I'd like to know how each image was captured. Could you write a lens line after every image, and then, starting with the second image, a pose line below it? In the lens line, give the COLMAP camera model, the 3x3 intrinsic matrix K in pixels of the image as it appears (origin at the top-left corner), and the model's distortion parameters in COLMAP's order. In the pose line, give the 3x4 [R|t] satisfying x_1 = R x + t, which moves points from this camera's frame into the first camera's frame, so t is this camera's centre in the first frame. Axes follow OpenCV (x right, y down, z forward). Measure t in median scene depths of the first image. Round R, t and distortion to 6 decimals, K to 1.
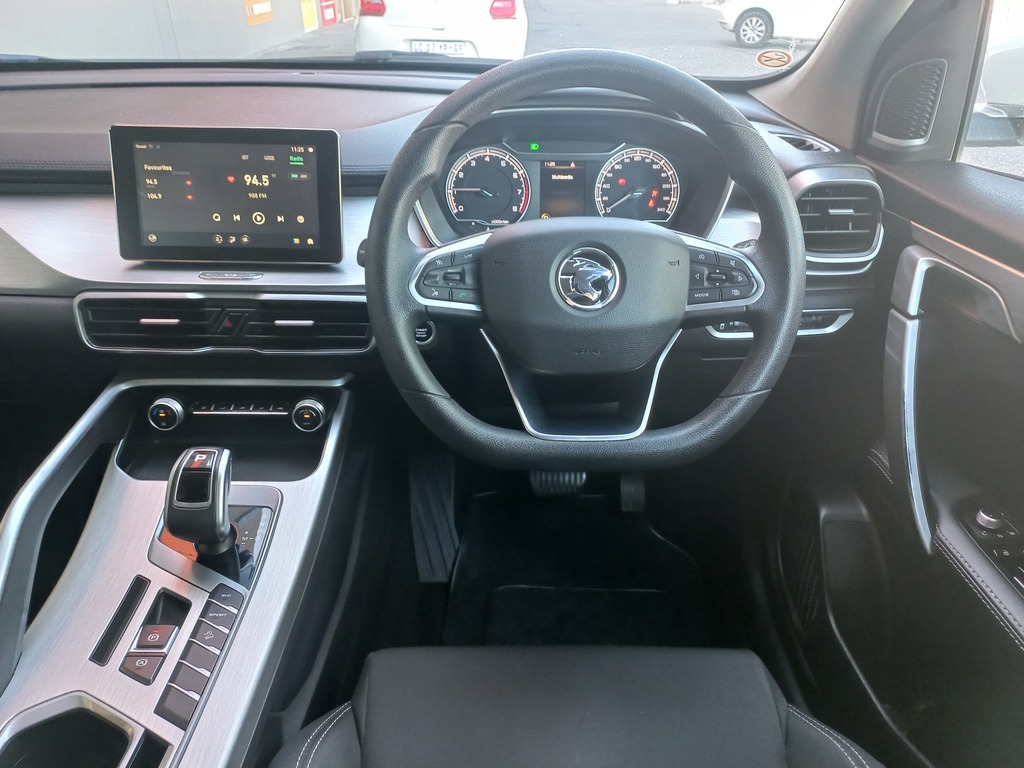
lens RADIAL K [[741.0, 0, 511.3], [0, 741.0, 376.9], [0, 0, 1]] dist [0.031204, -0.005200]
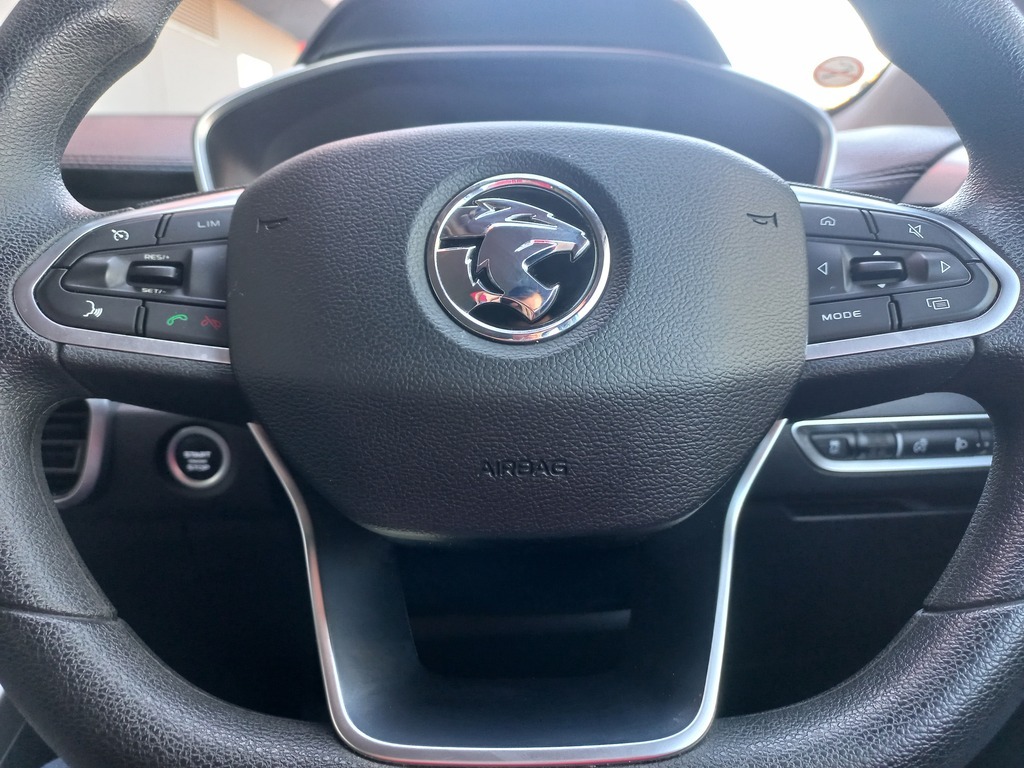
lens RADIAL K [[740.1, 0, 512.0], [0, 740.1, 384.0], [0, 0, 1]] dist [-0.002466, -0.002018]
pose [[0.999733, -0.015927, -0.016751, 0.087212], [0.011529, 0.971724, -0.235837, 0.005471], [0.020033, 0.235581, 0.971648, 0.567486]]
